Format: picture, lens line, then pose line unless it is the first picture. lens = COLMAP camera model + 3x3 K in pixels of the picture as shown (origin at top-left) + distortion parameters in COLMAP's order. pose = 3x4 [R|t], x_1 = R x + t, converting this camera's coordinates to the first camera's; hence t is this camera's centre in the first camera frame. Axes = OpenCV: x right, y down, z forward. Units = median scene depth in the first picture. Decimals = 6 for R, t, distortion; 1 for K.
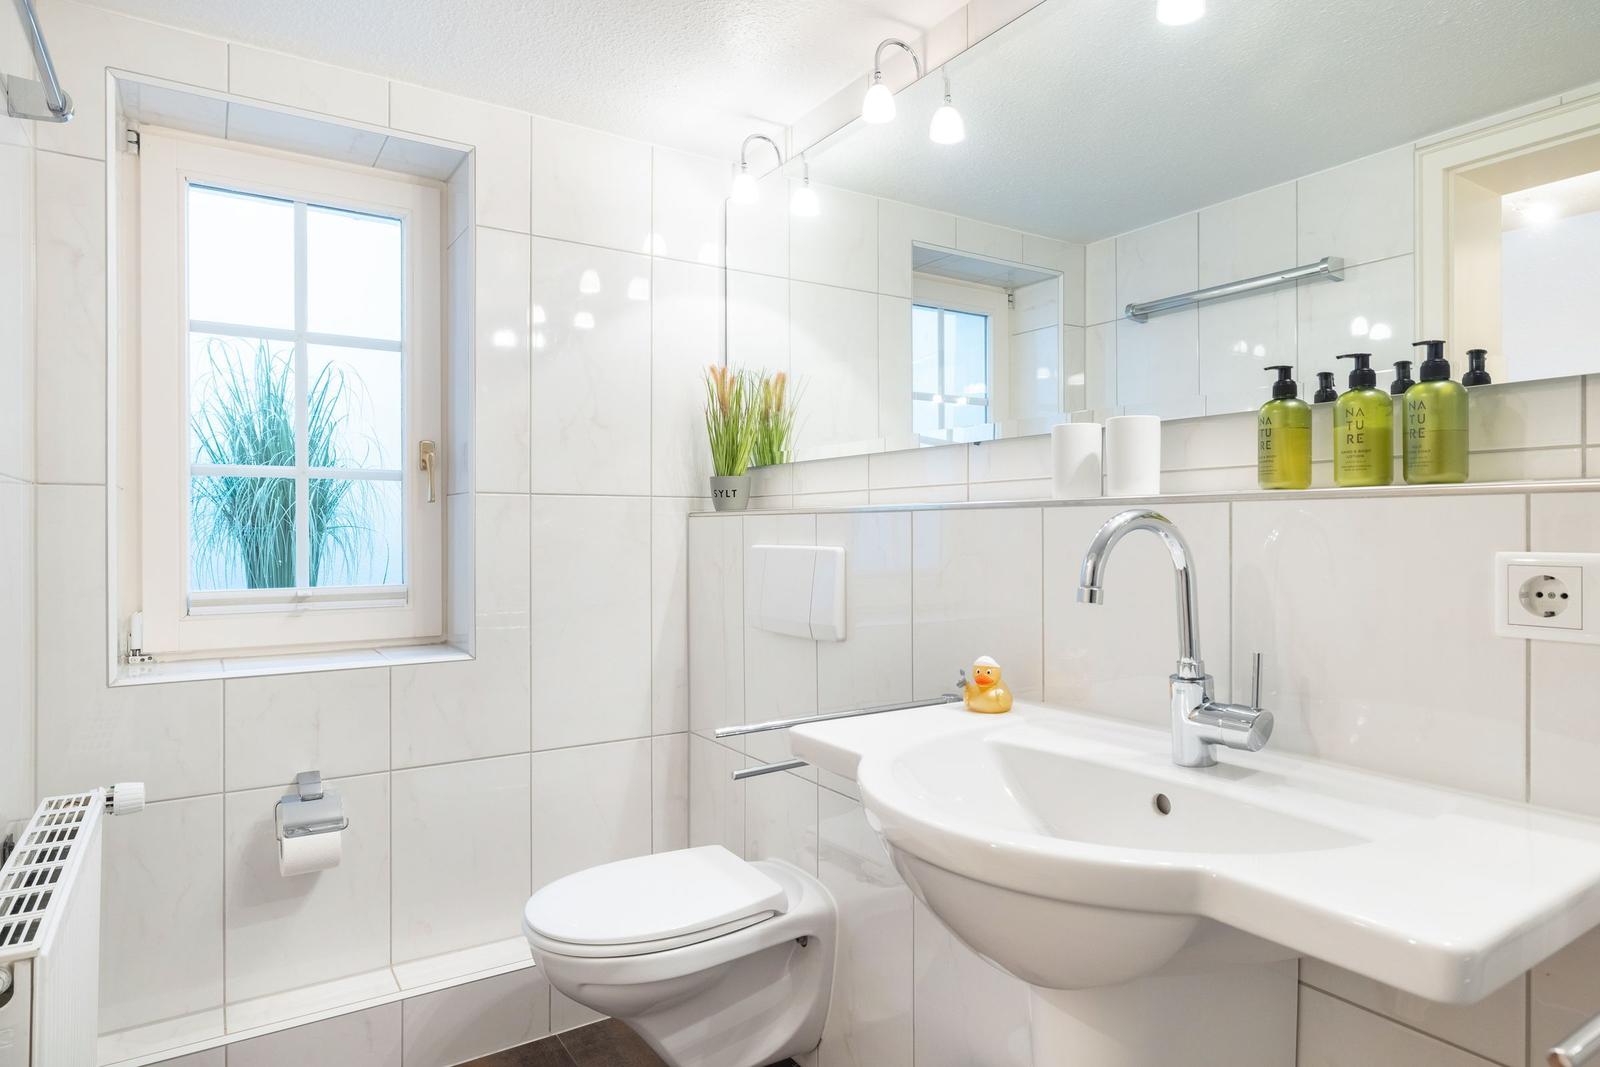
lens RADIAL K [[905.8, 0, 800.0], [0, 905.8, 533.5], [0, 0, 1]] dist [-0.000712, -0.000338]
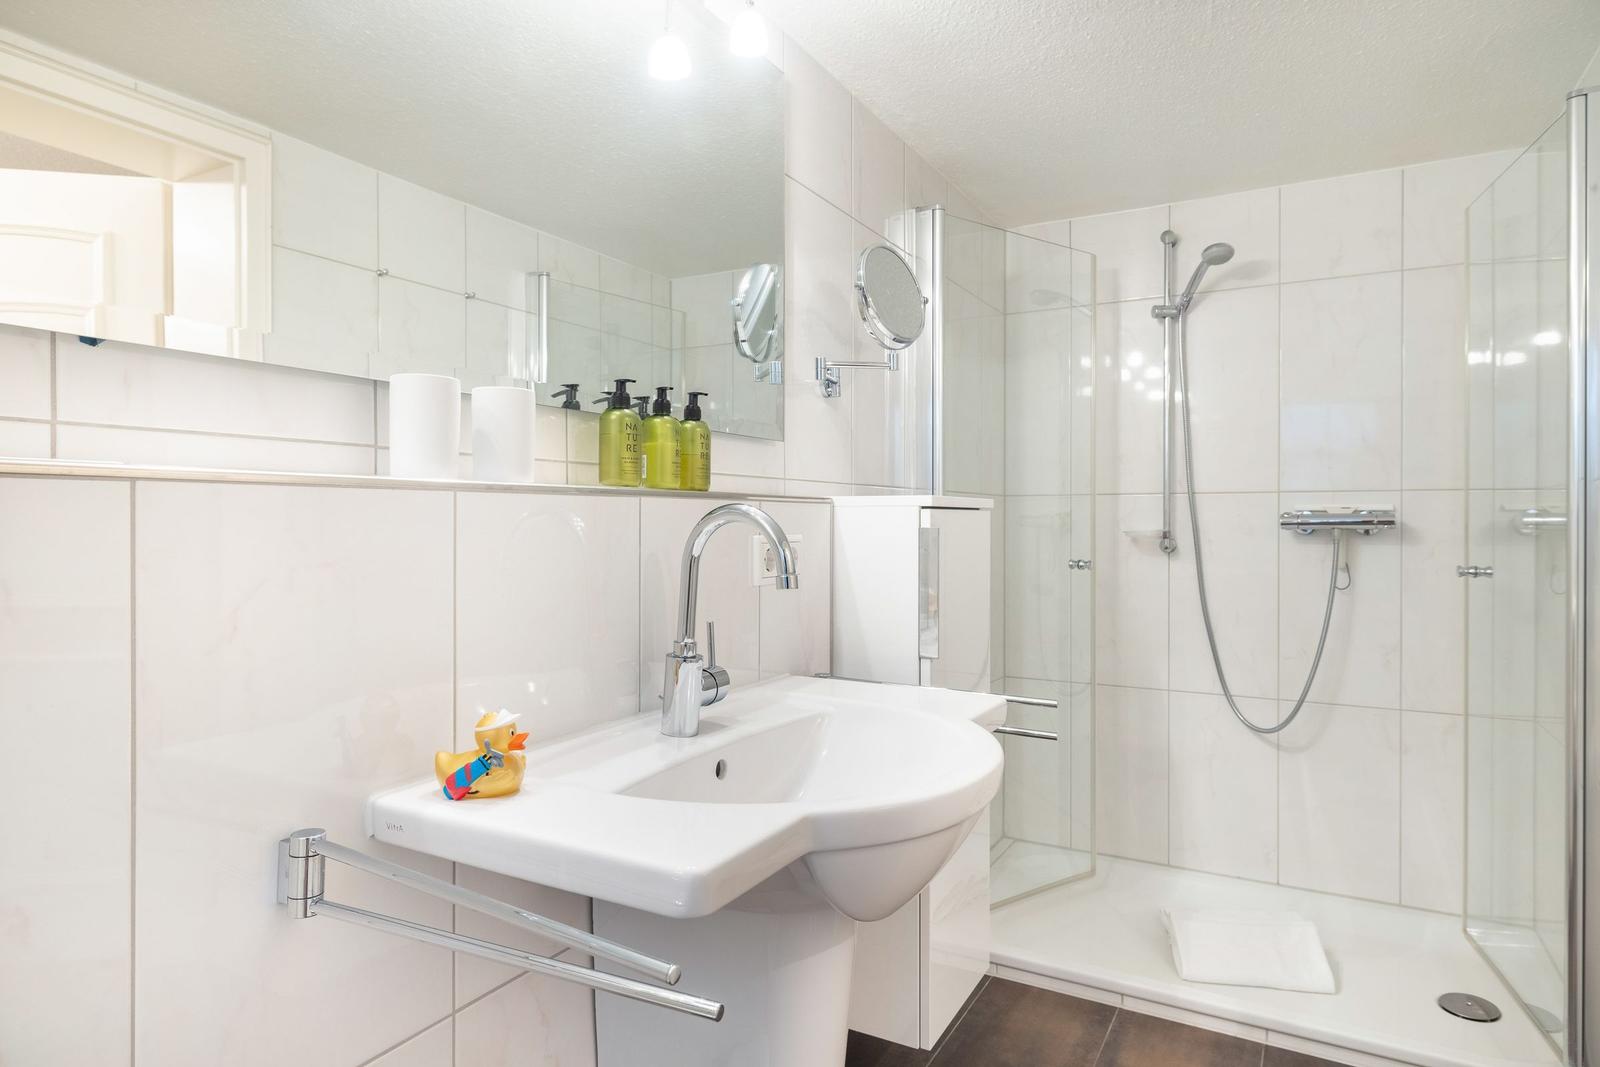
lens RADIAL K [[905.8, 0, 800.0], [0, 905.8, 533.5], [0, 0, 1]] dist [-0.000712, -0.000338]
pose [[-0.438564, -0.008509, 0.898660, -0.559205], [0.006646, 0.999897, 0.012711, -0.004247], [-0.898676, 0.011547, -0.438462, 1.229932]]
